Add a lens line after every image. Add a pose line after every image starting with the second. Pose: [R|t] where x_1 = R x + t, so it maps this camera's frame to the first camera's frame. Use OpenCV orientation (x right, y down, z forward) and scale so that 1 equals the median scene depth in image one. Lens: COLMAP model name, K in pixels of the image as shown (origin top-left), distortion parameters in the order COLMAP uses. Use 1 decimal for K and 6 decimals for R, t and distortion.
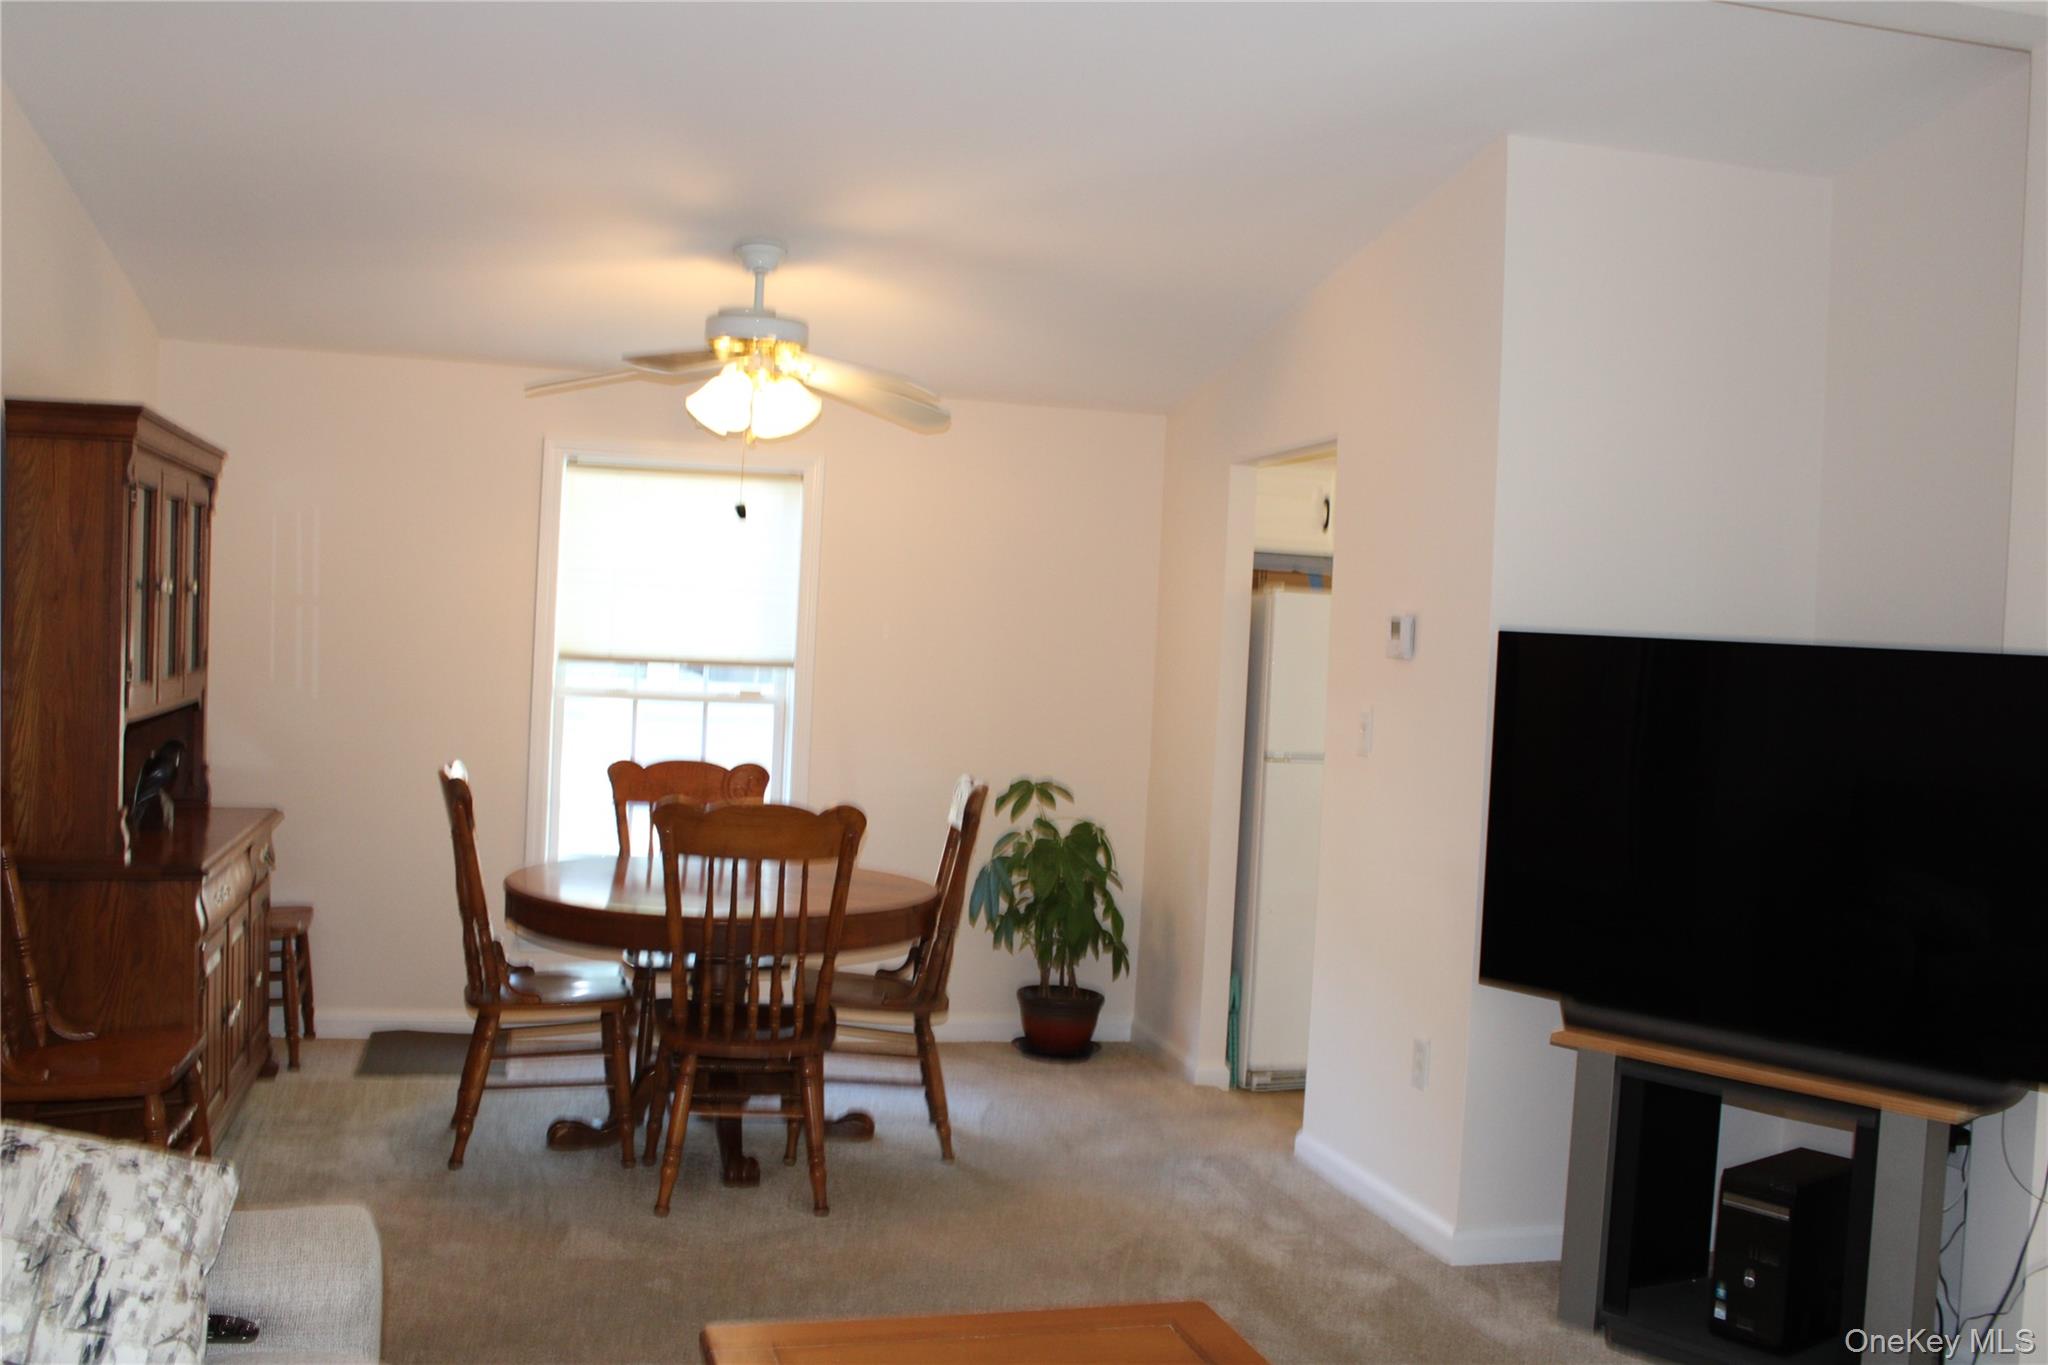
lens RADIAL K [[1900.5, 0, 1024.0], [0, 1900.5, 682.5], [0, 0, 1]] dist [-0.164977, 0.176702]
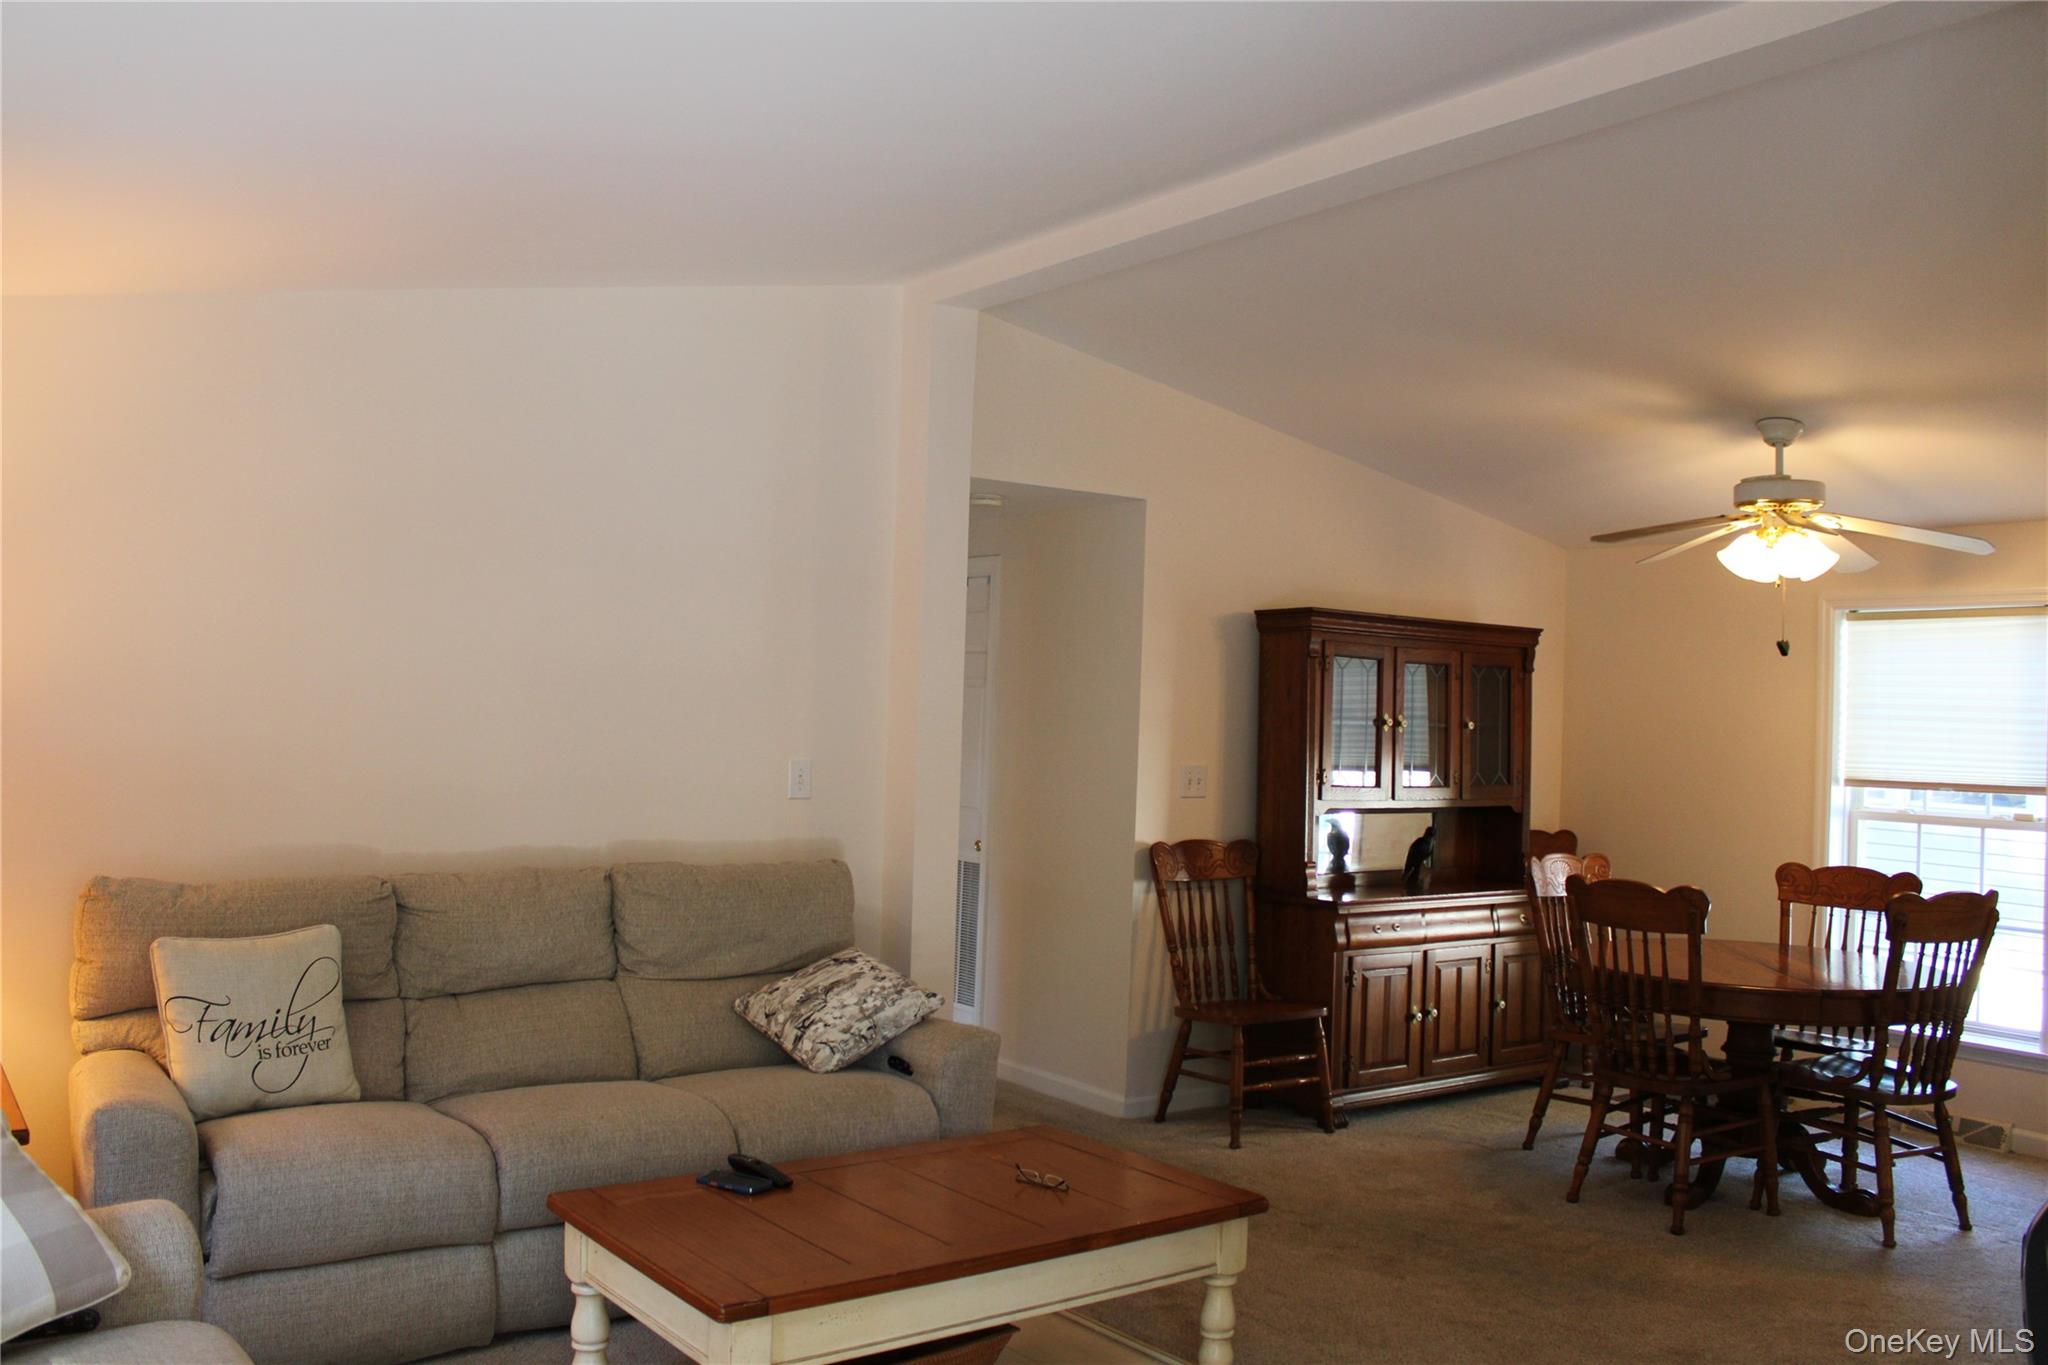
lens RADIAL K [[1717.4, 0, 1032.2], [0, 1717.4, 660.2], [0, 0, 1]] dist [-0.165004, 0.150551]
pose [[0.374597, -0.062991, -0.925046, 0.684310], [-0.042951, 0.995440, -0.085178, 0.027762], [0.926193, 0.071639, 0.370183, 0.195775]]
